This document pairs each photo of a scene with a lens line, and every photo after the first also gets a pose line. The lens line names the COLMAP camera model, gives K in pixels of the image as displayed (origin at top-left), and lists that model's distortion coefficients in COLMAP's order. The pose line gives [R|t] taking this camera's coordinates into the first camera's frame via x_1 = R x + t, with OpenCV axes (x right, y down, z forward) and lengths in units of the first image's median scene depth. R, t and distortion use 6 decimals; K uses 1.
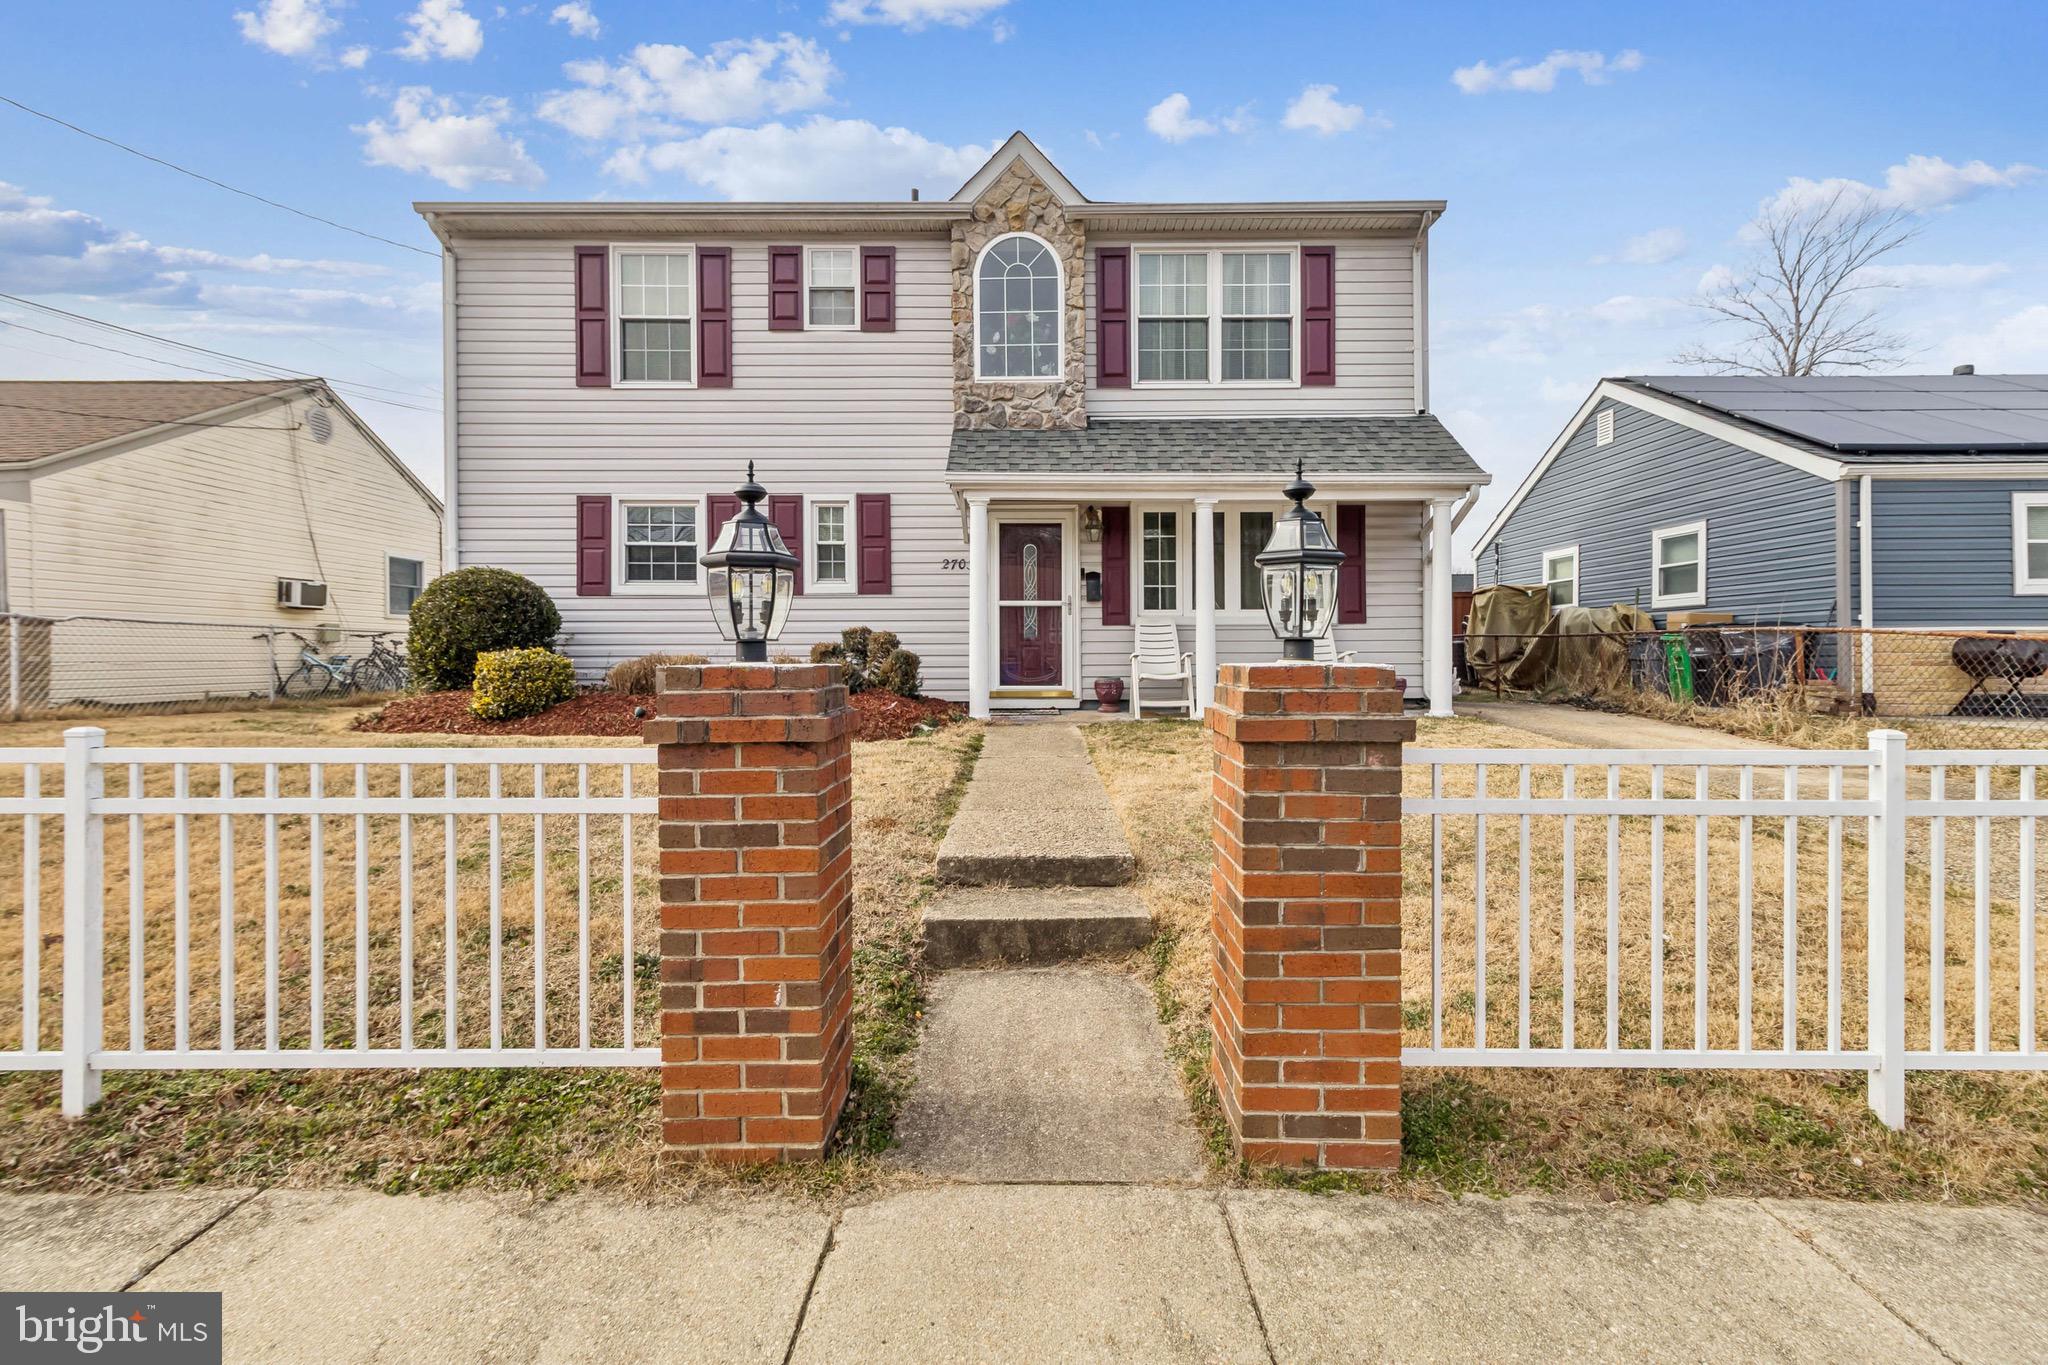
lens RADIAL K [[939.4, 0, 1026.4], [0, 939.4, 667.6], [0, 0, 1]] dist [0.003181, -0.000070]
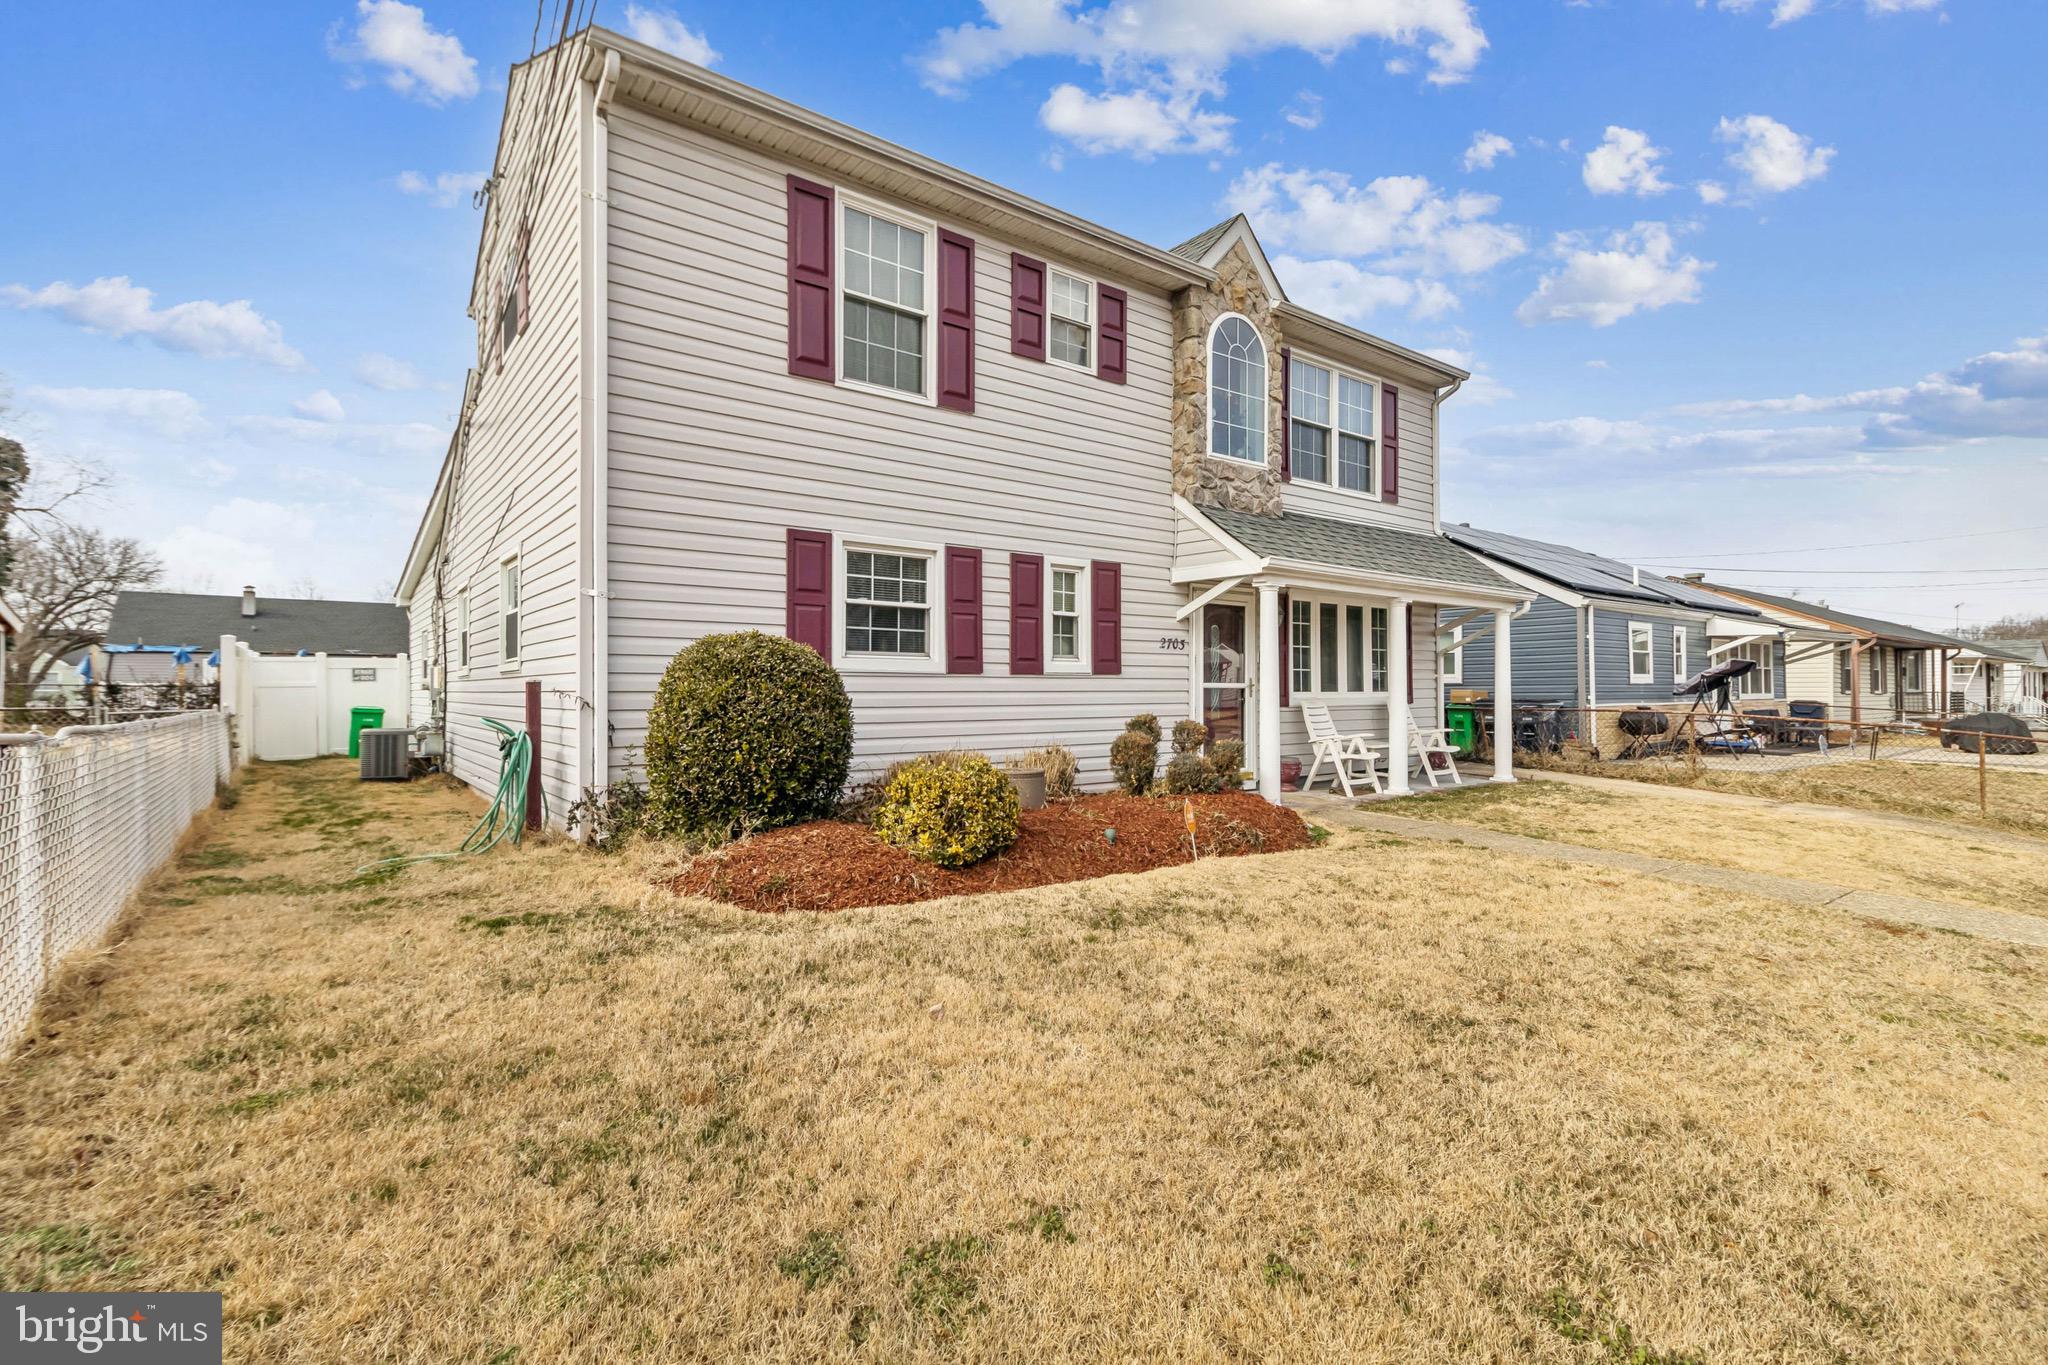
lens RADIAL K [[939.4, 0, 1020.2], [0, 939.4, 688.4], [0, 0, 1]] dist [0.003181, -0.000070]
pose [[0.796574, 0.002420, 0.604537, -0.766745], [0.007593, 0.999873, -0.014007, -0.053421], [-0.604494, 0.015748, 0.796454, 0.343568]]
